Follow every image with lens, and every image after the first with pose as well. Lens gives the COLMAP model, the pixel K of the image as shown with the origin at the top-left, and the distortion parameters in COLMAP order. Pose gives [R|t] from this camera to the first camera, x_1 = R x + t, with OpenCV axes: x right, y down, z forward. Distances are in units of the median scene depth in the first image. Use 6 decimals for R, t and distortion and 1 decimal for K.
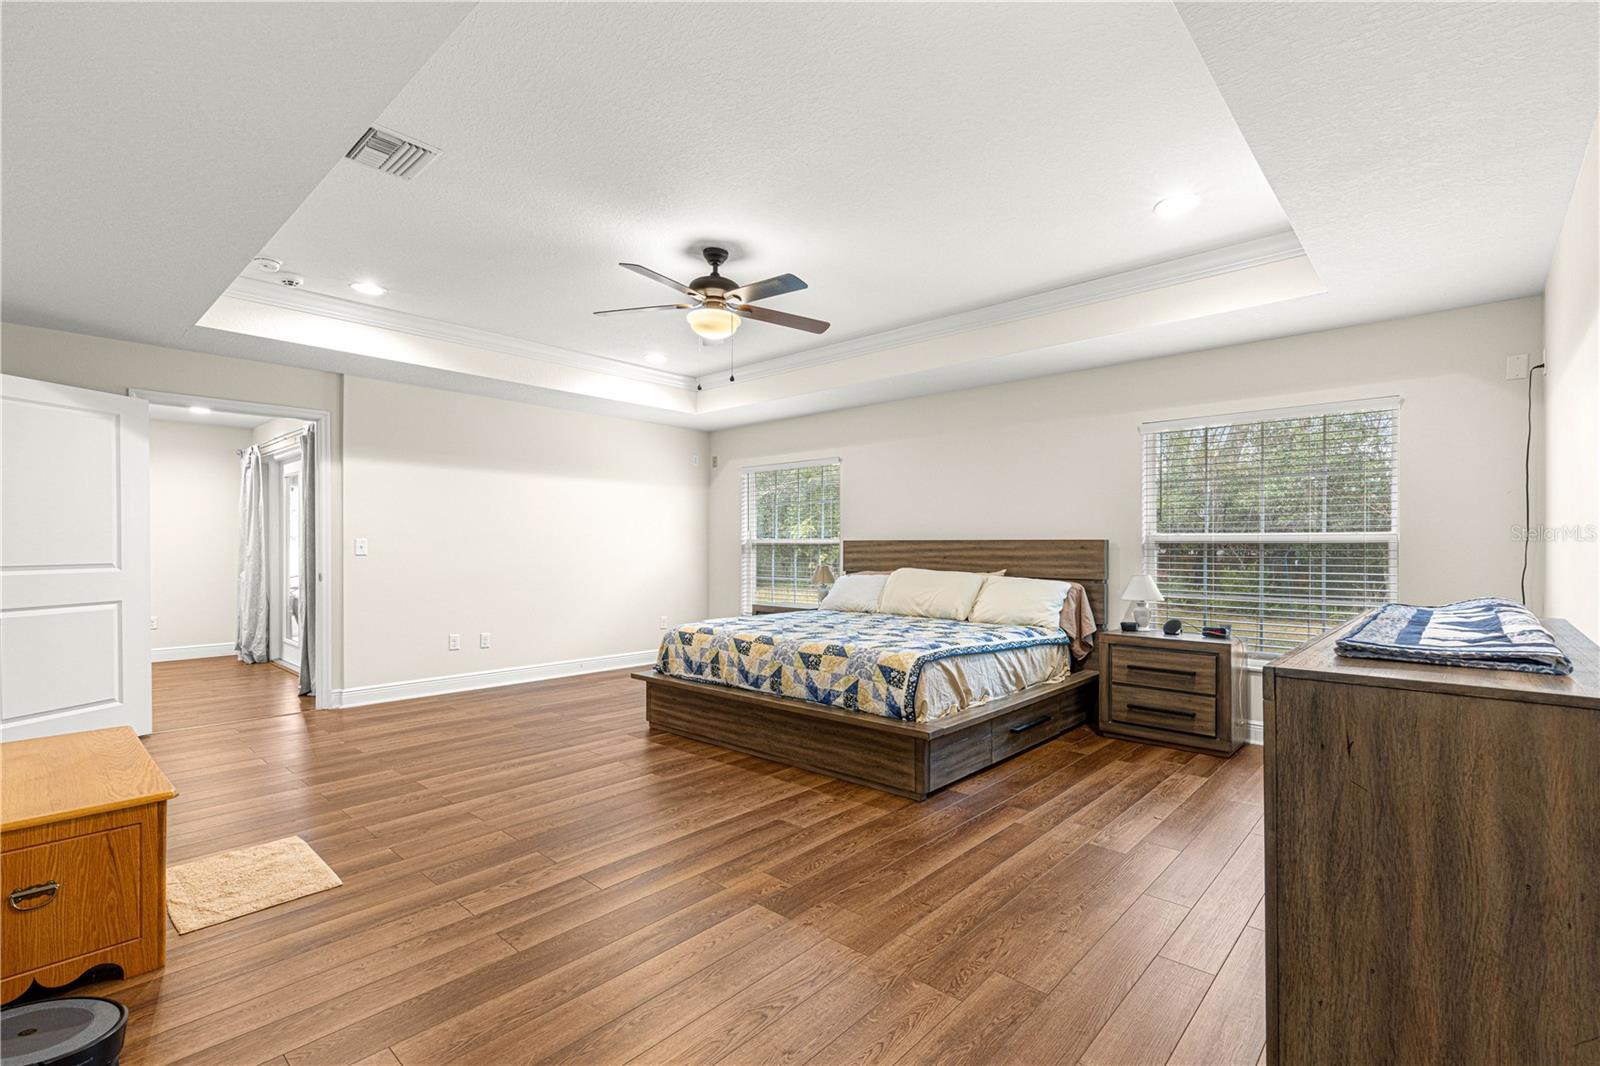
lens RADIAL K [[717.7, 0, 798.9], [0, 717.7, 544.0], [0, 0, 1]] dist [0.010712, -0.003550]
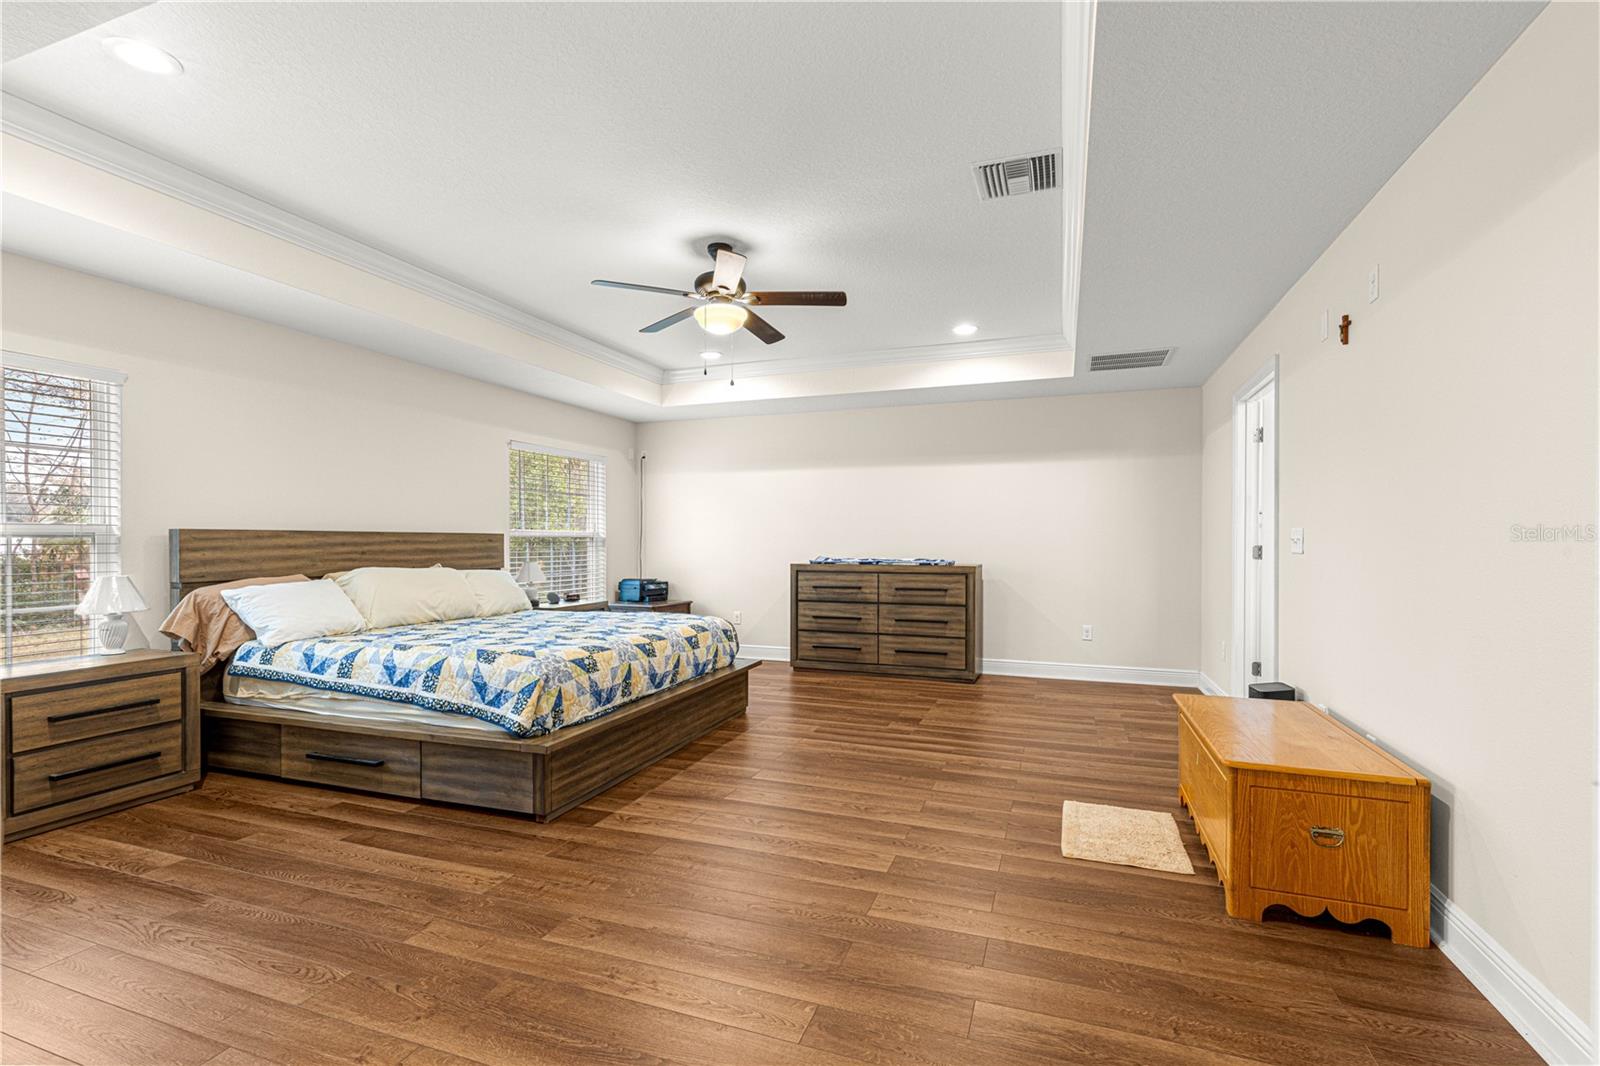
lens RADIAL K [[717.7, 0, 800.7], [0, 717.7, 537.8], [0, 0, 1]] dist [0.010712, -0.003550]
pose [[-0.371165, 0.000640, 0.928567, -0.945475], [-0.005437, 0.999981, -0.002862, 0.001704], [-0.928551, -0.006111, -0.371155, 1.096042]]
